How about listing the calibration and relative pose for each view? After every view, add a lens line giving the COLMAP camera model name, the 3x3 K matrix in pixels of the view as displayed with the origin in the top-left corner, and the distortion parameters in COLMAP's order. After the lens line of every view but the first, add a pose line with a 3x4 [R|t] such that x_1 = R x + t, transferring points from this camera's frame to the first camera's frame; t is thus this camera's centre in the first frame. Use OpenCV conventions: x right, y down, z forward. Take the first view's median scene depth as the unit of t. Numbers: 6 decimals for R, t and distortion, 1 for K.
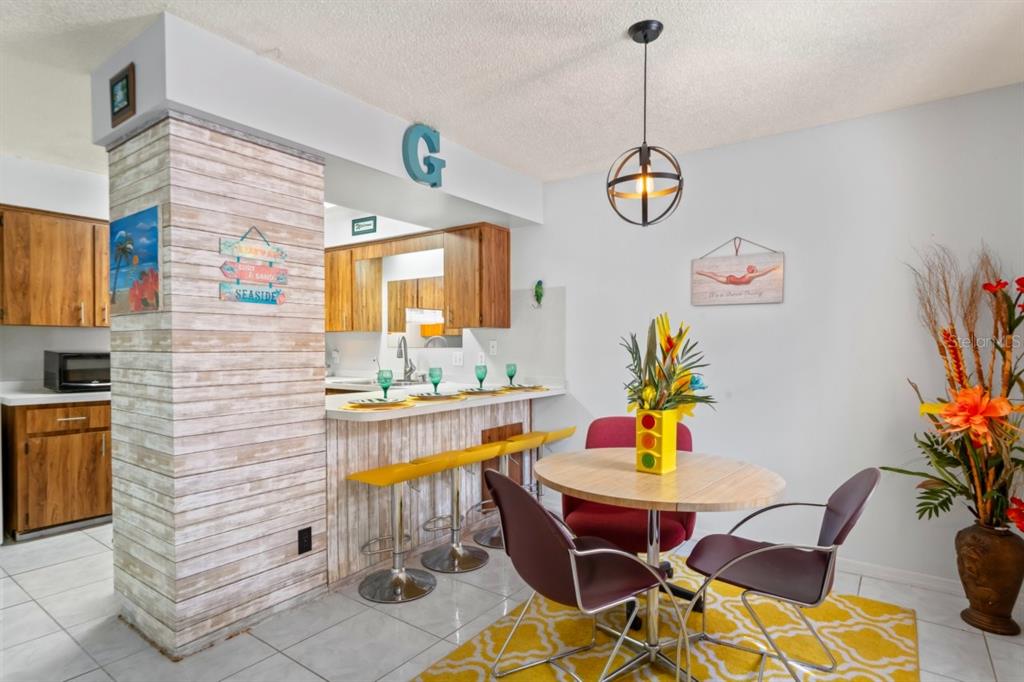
lens RADIAL K [[548.1, 0, 512.3], [0, 548.1, 356.5], [0, 0, 1]] dist [0.000245, 0.001509]
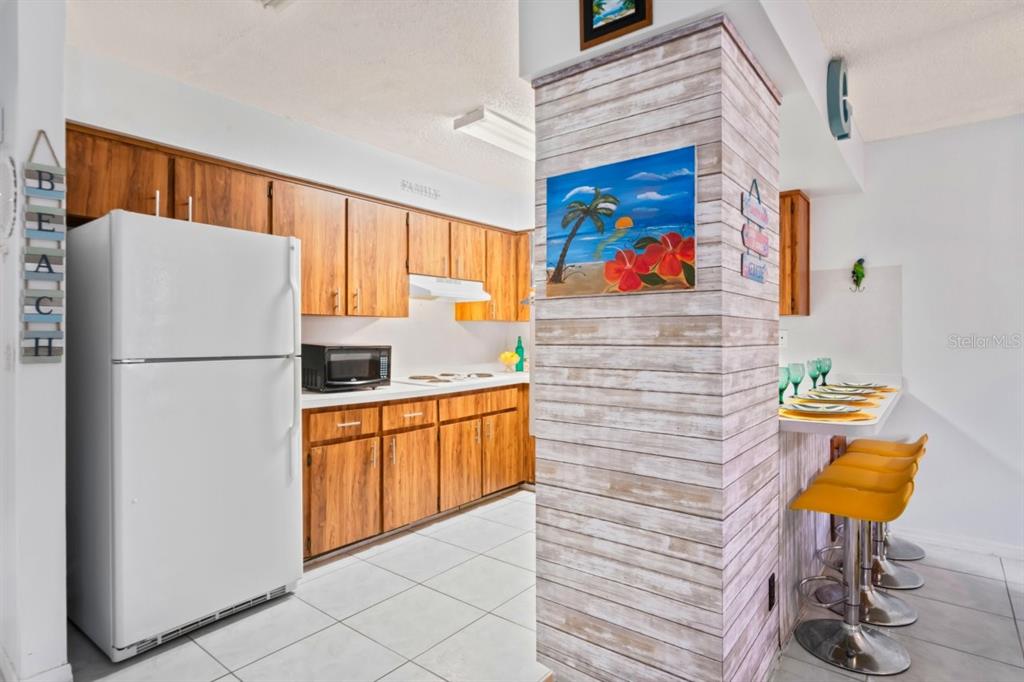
lens RADIAL K [[548.1, 0, 505.1], [0, 548.1, 338.6], [0, 0, 1]] dist [0.000245, 0.001509]
pose [[0.999415, -0.002888, -0.034086, -0.546825], [0.002382, 0.999886, -0.014885, -0.005222], [0.034125, 0.014795, 0.999308, 0.165037]]
